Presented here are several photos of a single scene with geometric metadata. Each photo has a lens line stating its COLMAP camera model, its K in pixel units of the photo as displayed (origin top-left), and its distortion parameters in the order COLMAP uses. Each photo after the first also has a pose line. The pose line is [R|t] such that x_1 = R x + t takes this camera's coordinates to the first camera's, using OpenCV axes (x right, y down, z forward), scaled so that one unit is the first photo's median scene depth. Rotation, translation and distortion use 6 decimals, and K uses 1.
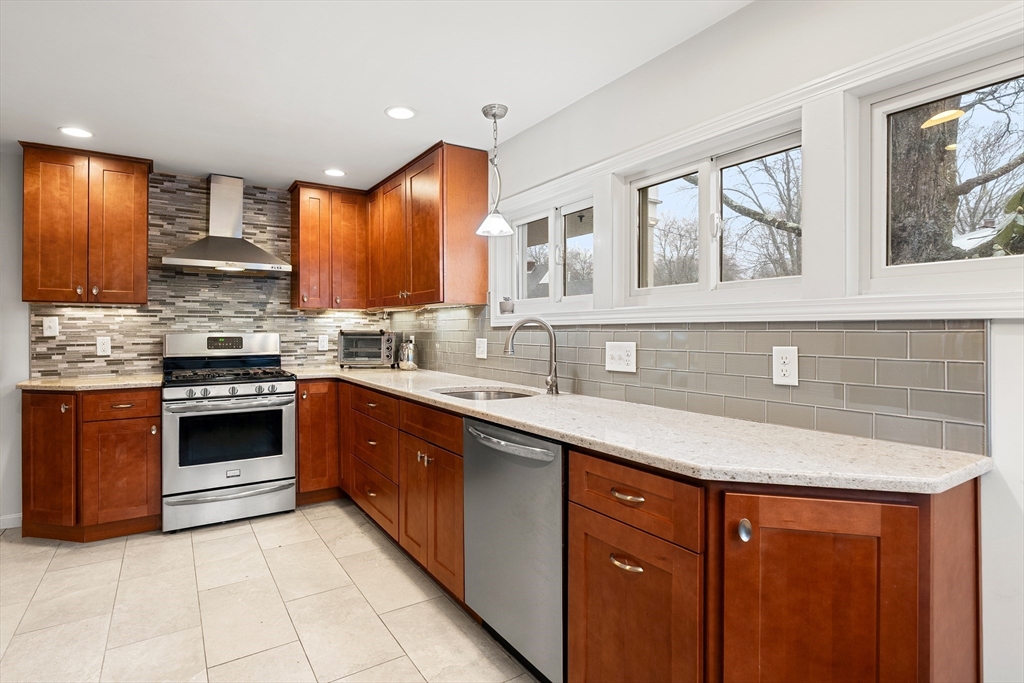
lens RADIAL K [[520.1, 0, 486.4], [0, 520.1, 332.4], [0, 0, 1]] dist [-0.002364, 0.000917]
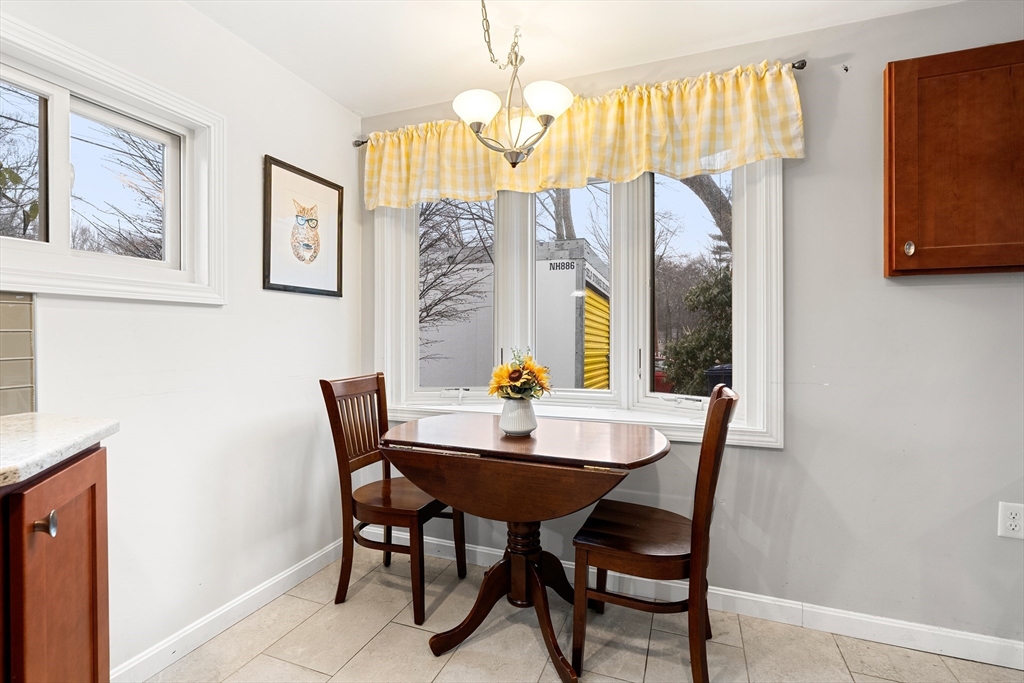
lens RADIAL K [[477.3, 0, 509.8], [0, 477.3, 336.6], [0, 0, 1]] dist [-0.004471, 0.001468]
pose [[-0.605997, -0.004100, 0.795456, -0.191760], [0.004998, 0.999947, 0.008962, 0.024884], [-0.795451, 0.009407, -0.605945, 0.297897]]
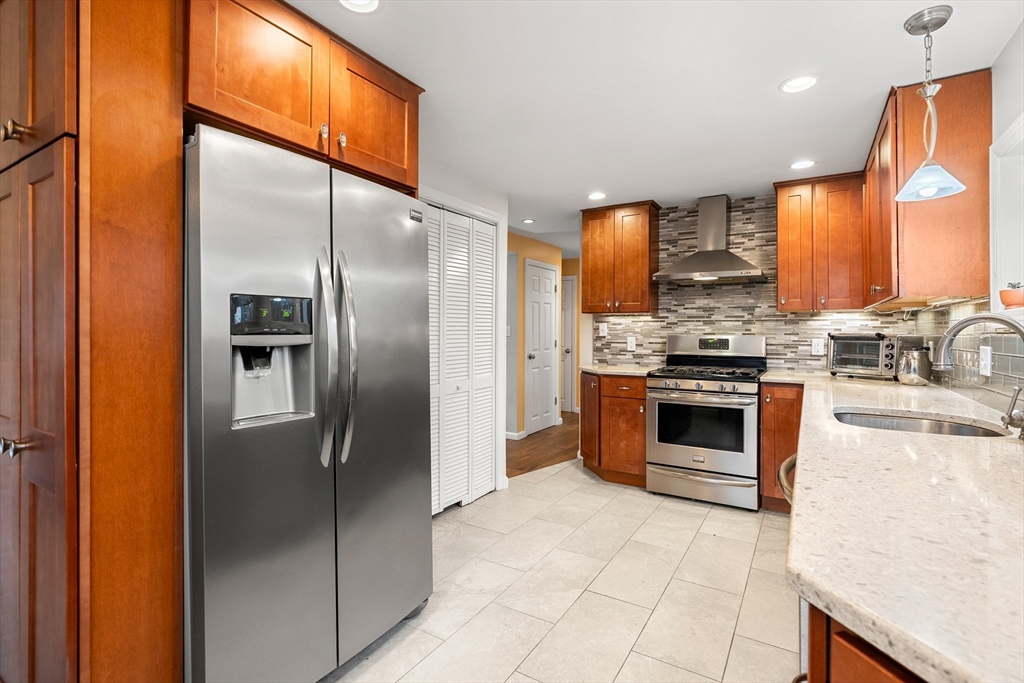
lens RADIAL K [[477.3, 0, 513.0], [0, 477.3, 332.0], [0, 0, 1]] dist [-0.004471, 0.001468]
pose [[0.448114, 0.003490, -0.893970, 0.254691], [-0.010066, 0.999949, -0.001142, -0.000136], [0.893920, 0.009511, 0.448126, 0.163440]]
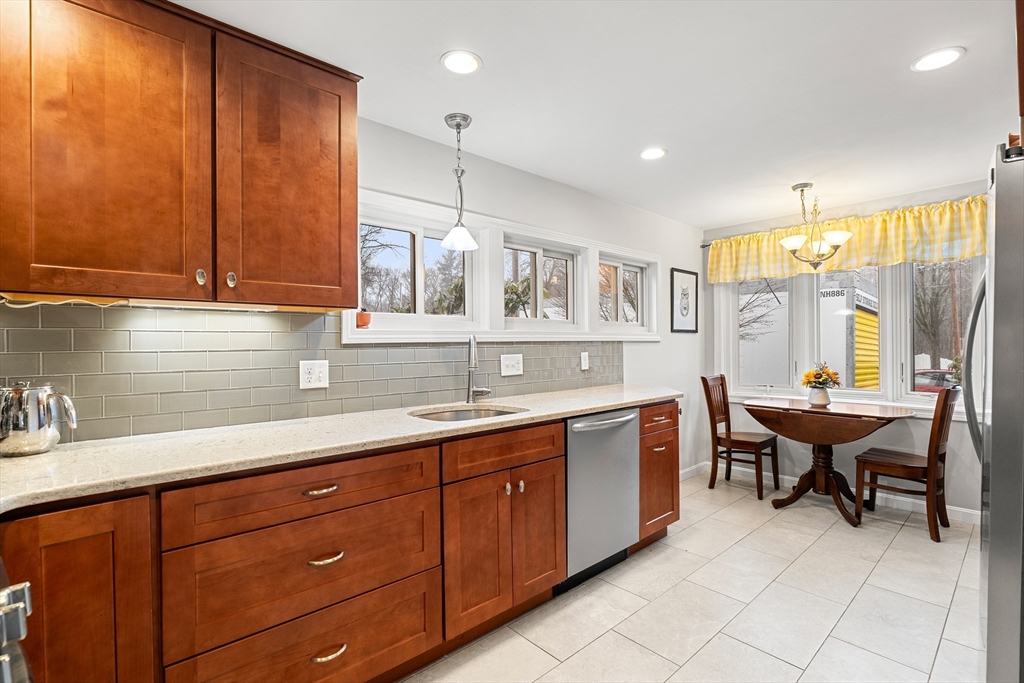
lens RADIAL K [[477.3, 0, 507.8], [0, 477.3, 343.6], [0, 0, 1]] dist [-0.004471, 0.001468]
pose [[-0.184318, 0.001912, 0.982865, -0.683628], [0.012449, 0.999922, 0.000389, -0.007771], [-0.982788, 0.012307, -0.184327, 0.840778]]
